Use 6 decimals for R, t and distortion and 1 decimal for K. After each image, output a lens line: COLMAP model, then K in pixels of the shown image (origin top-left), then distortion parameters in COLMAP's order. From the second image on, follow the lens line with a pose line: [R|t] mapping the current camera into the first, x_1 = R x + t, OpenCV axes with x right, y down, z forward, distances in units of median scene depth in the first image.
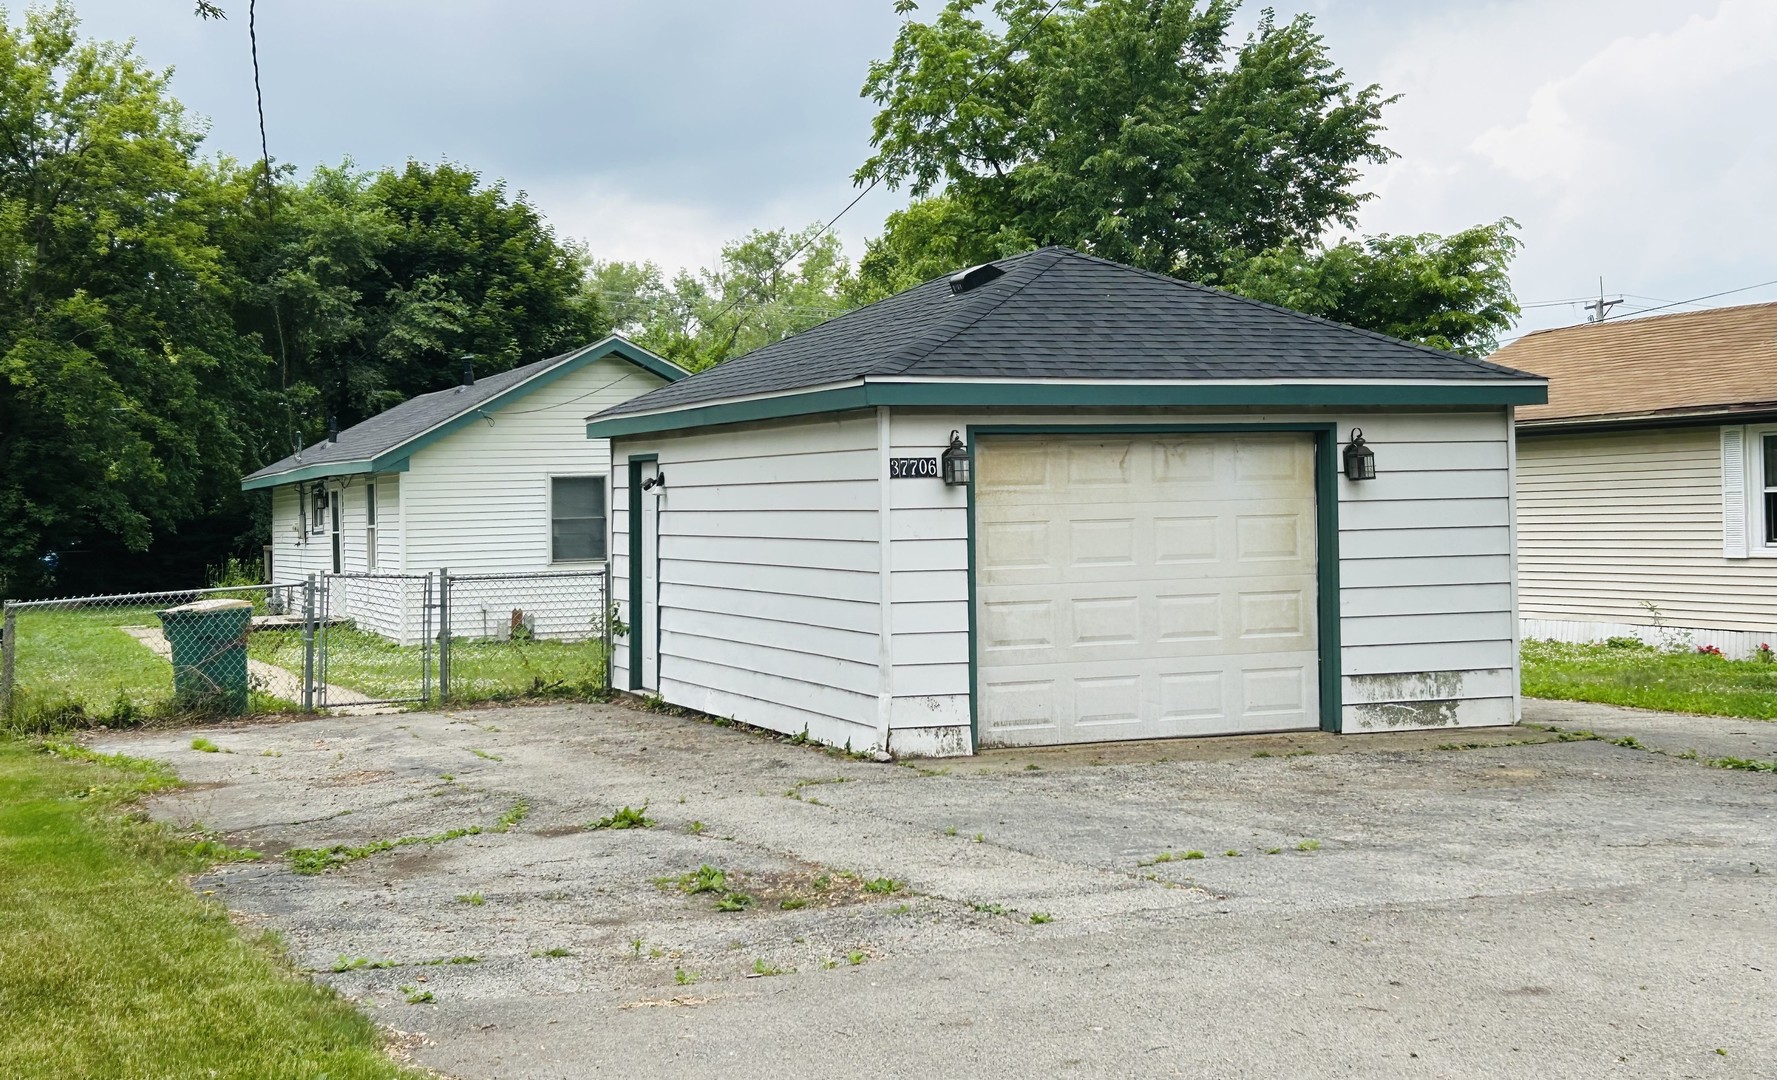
lens RADIAL K [[2311.8, 0, 888.3], [0, 2311.8, 440.6], [0, 0, 1]] dist [0.098404, -0.045378]
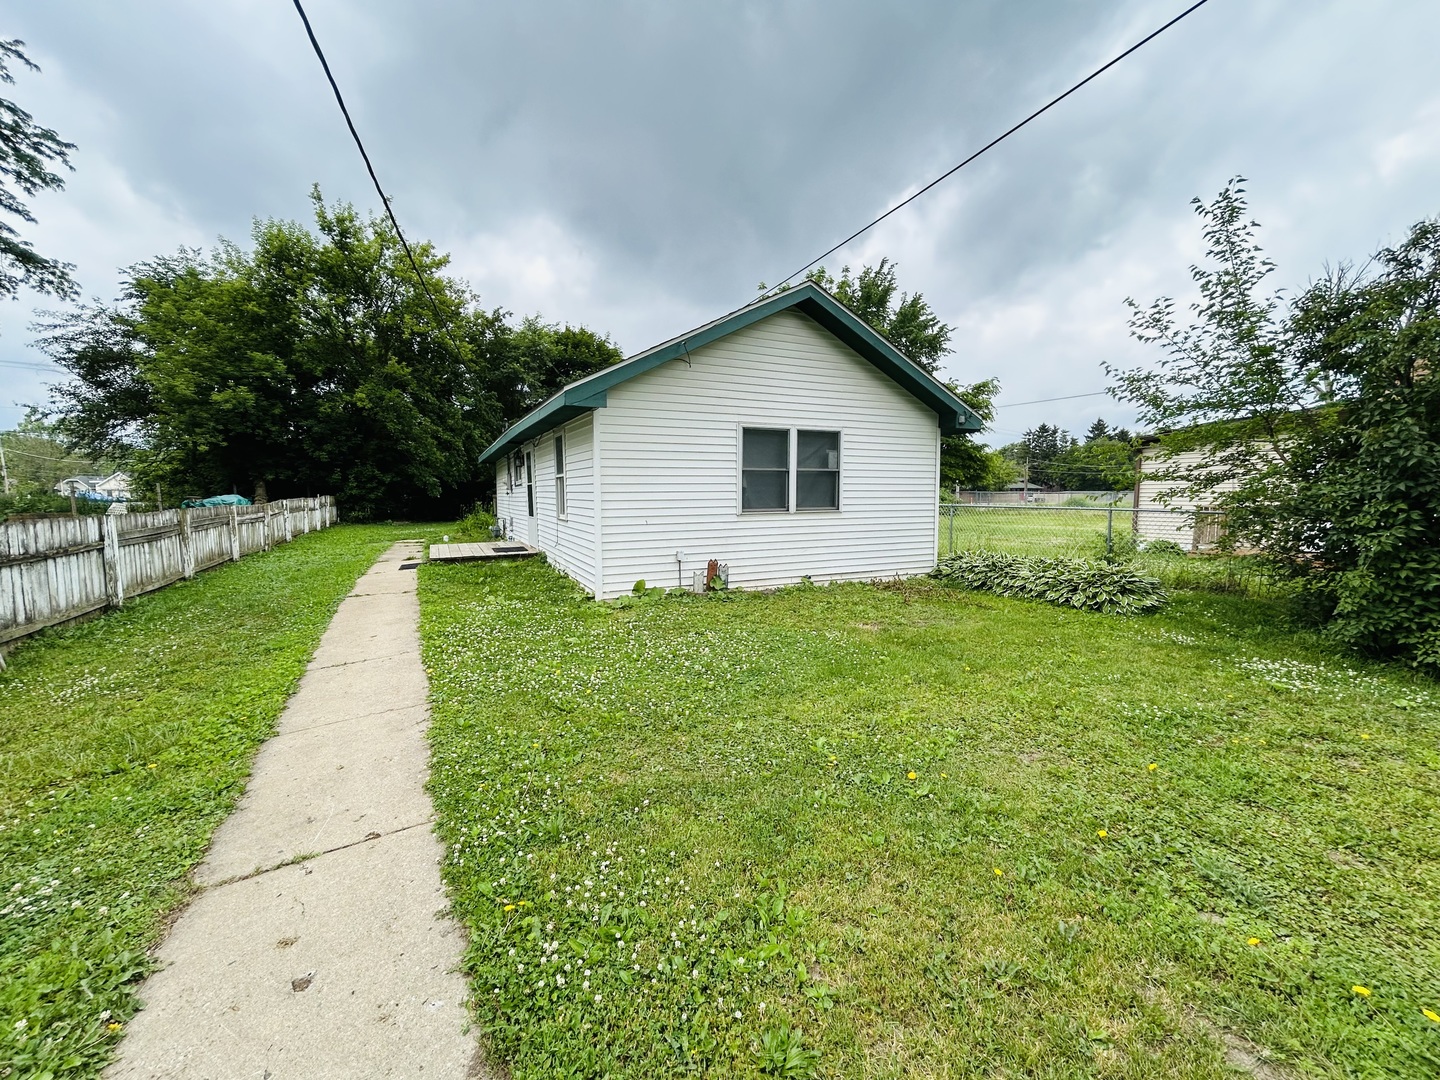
lens RADIAL K [[581.9, 0, 720.0], [0, 581.9, 540.0], [0, 0, 1]] dist [-0.001771, 0.000618]
pose [[0.997505, 0.011588, 0.069638, -0.112018], [-0.019329, 0.993574, 0.111525, 0.023659], [-0.067898, -0.112593, 0.991319, 0.485910]]
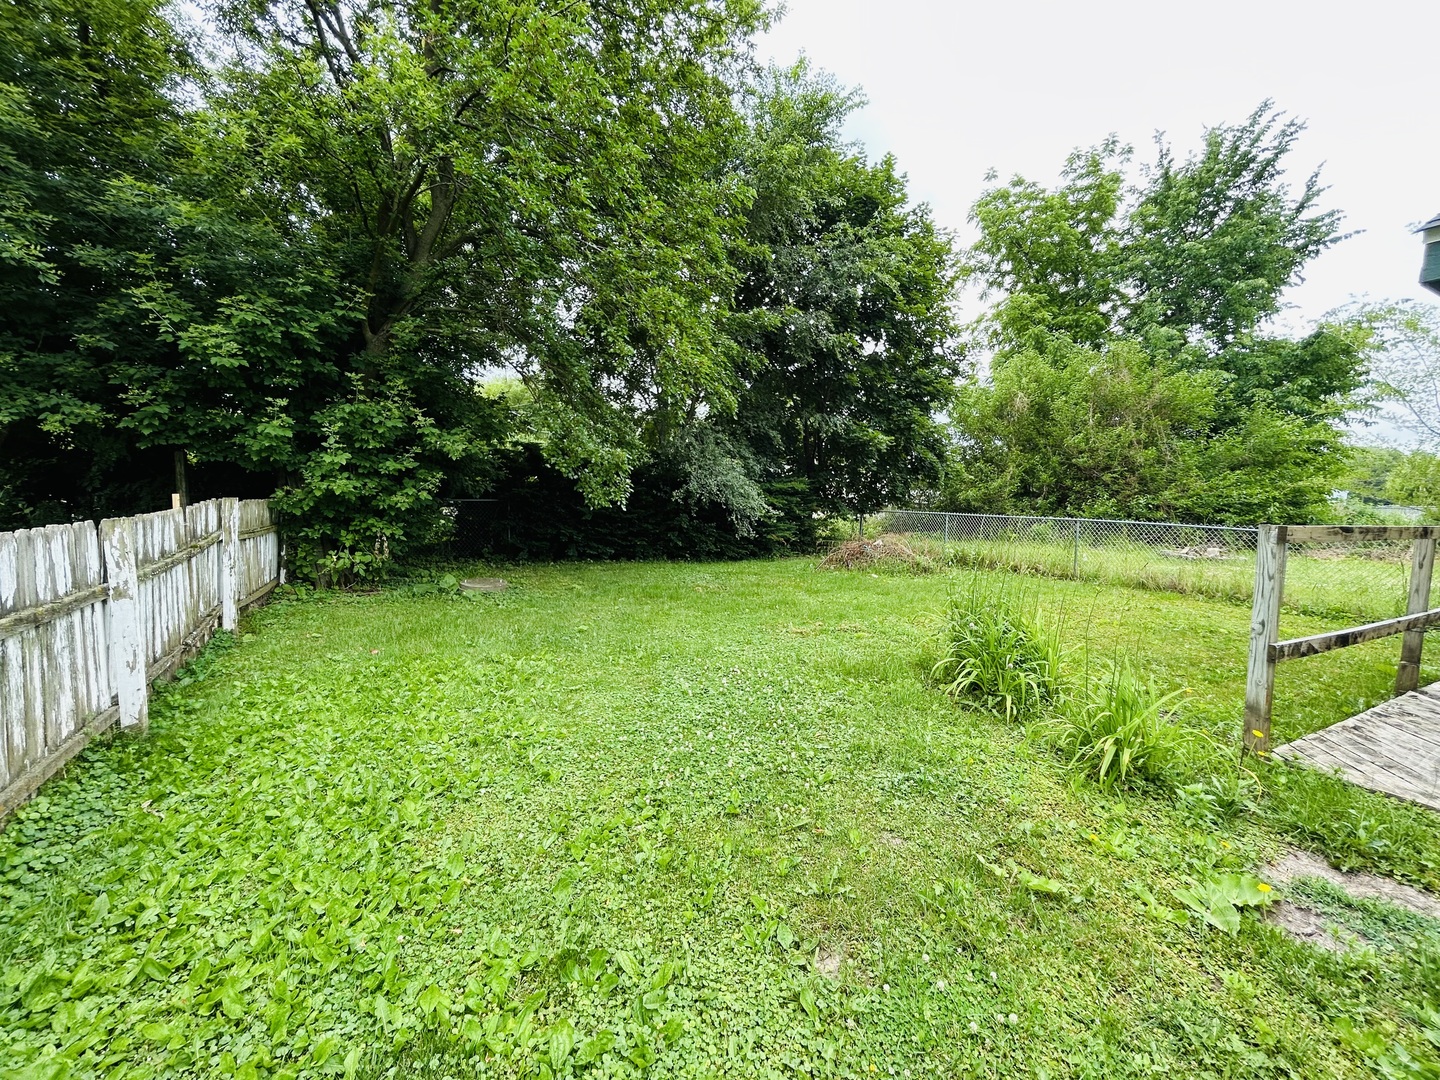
lens RADIAL K [[581.9, 0, 720.0], [0, 581.9, 540.0], [0, 0, 1]] dist [-0.001771, 0.000618]
pose [[0.994086, 0.028146, 0.104882, -0.307607], [-0.039822, 0.993028, 0.110953, 0.037690], [-0.101028, -0.114473, 0.988276, 0.845464]]
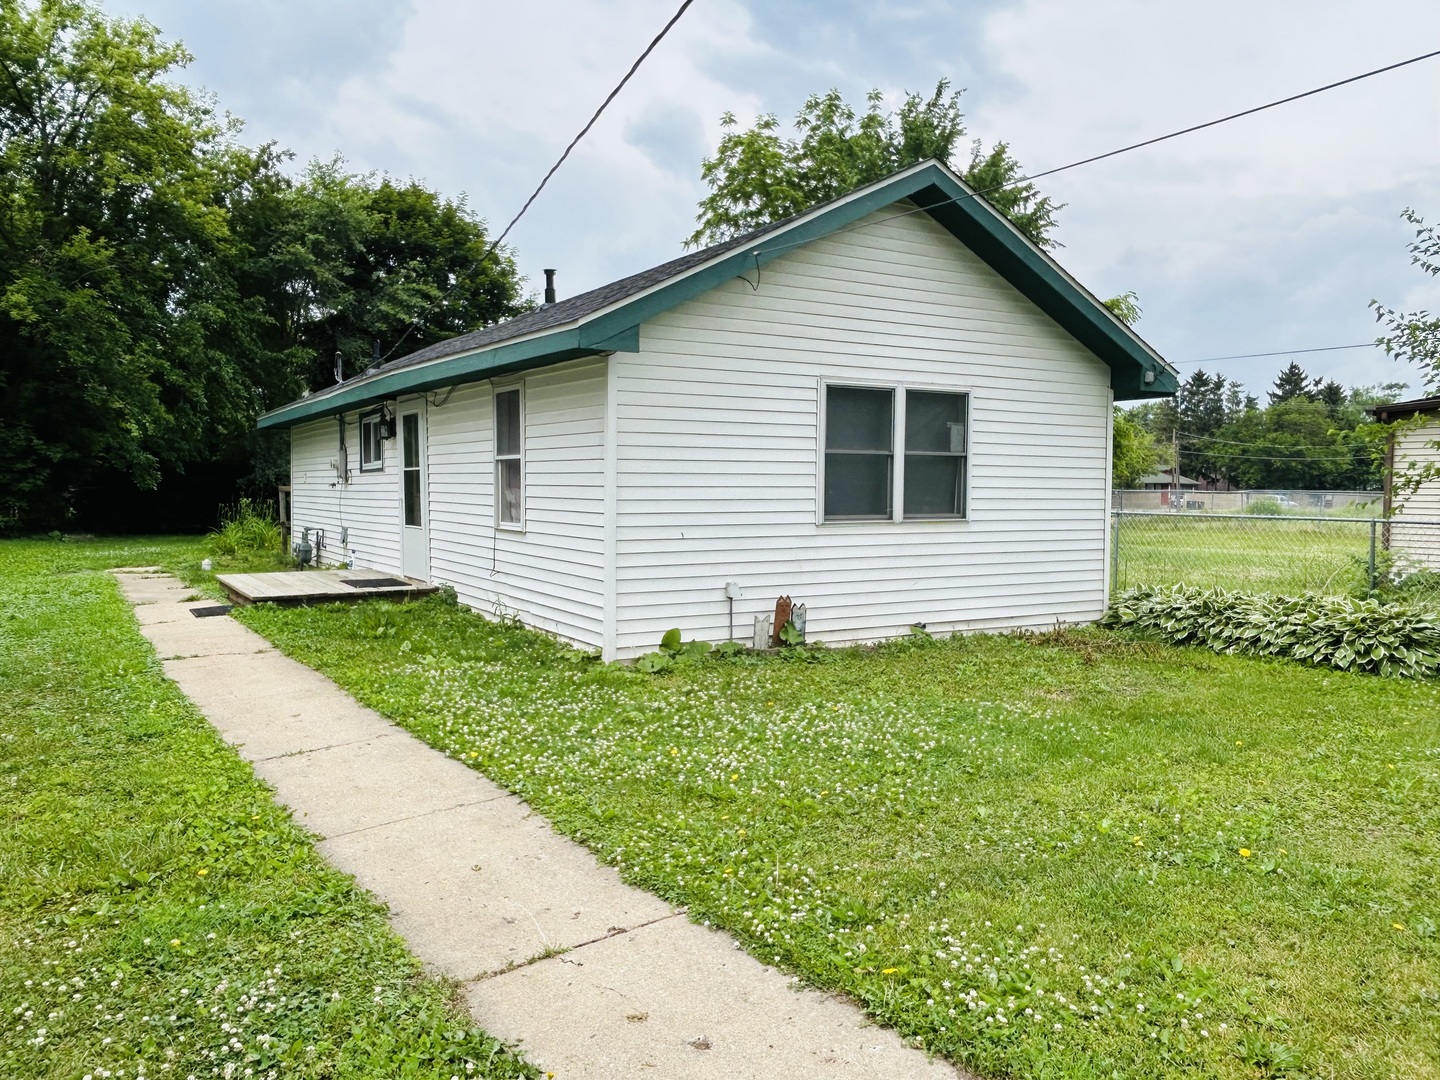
lens RADIAL K [[1090.4, 0, 723.3], [0, 1090.4, 533.5], [0, 0, 1]] dist [0.000463, -0.000217]
pose [[0.985744, 0.020780, 0.166965, -0.144003], [-0.033169, 0.996870, 0.071757, 0.023194], [-0.164952, -0.076272, 0.983348, 0.463629]]
